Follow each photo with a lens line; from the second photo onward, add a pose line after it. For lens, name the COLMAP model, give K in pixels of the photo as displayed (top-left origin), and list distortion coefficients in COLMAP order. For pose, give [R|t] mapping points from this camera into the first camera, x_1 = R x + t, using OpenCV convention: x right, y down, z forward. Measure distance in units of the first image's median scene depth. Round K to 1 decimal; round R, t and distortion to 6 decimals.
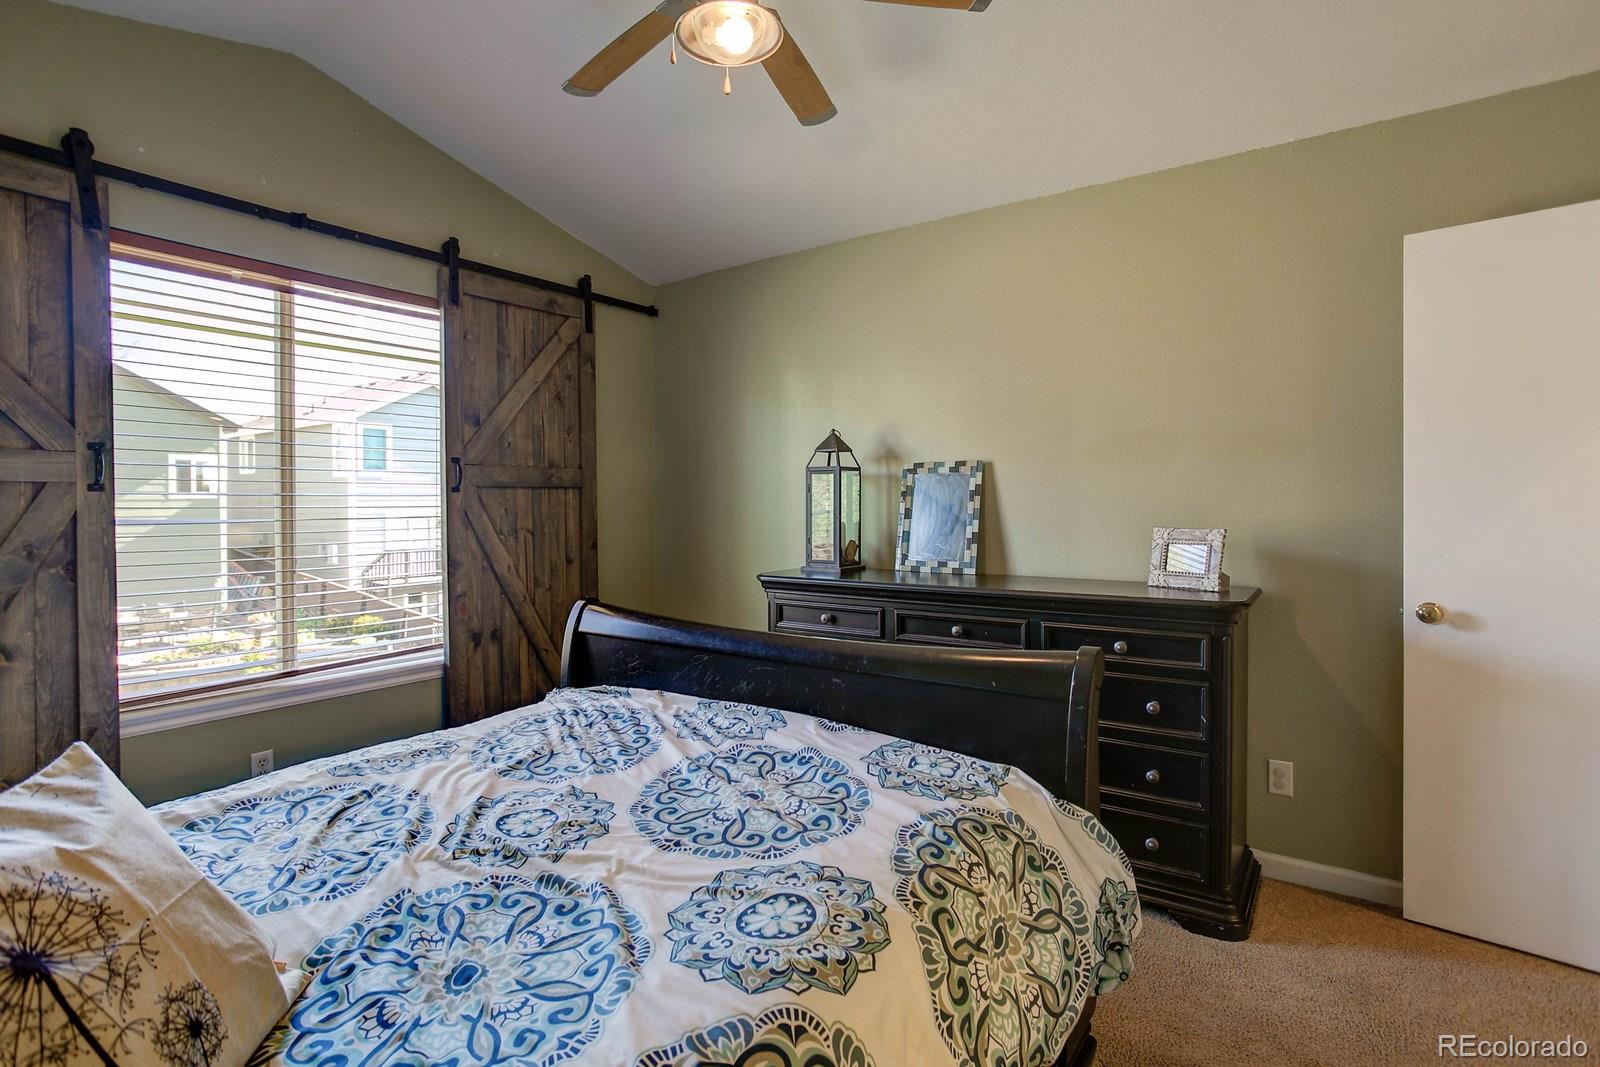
lens RADIAL K [[798.4, 0, 818.4], [0, 798.4, 509.7], [0, 0, 1]] dist [-0.043377, 0.030891]
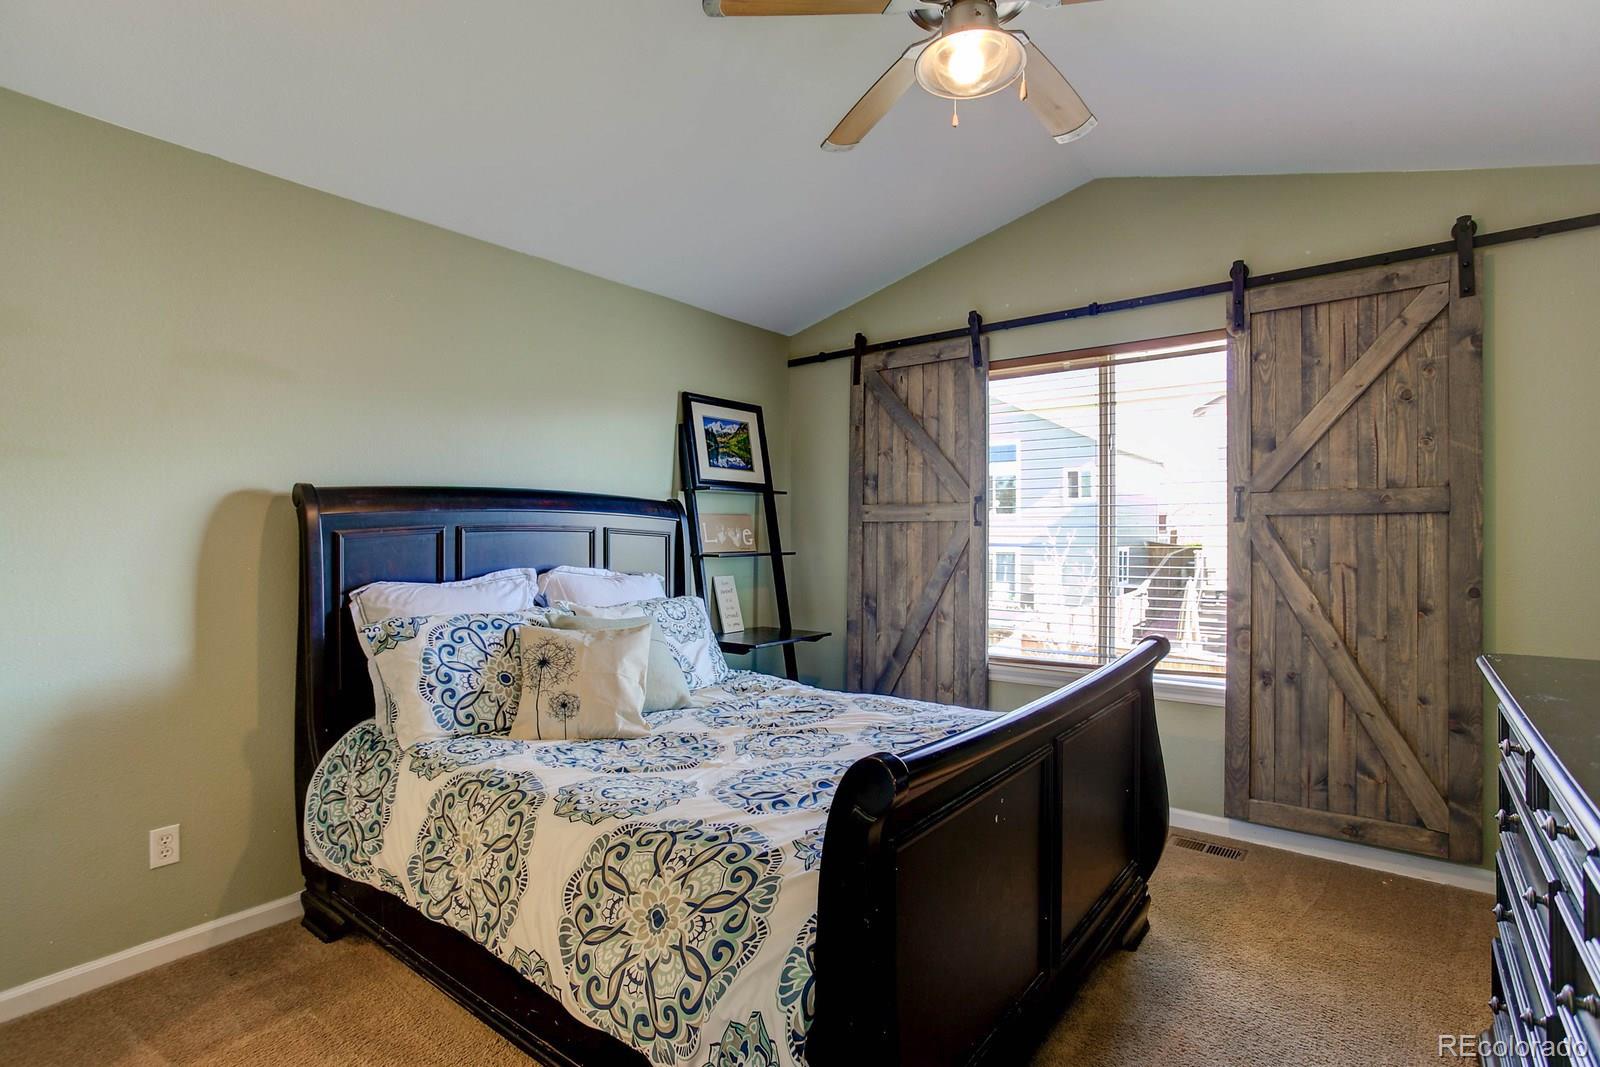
lens RADIAL K [[806.2, 0, 795.5], [0, 806.2, 538.9], [0, 0, 1]] dist [-0.035735, 0.032814]
pose [[-0.074179, 0.015310, -0.997127, 0.535120], [-0.002945, 0.999874, 0.015571, -0.014063], [0.997241, 0.004092, -0.074125, 0.497514]]
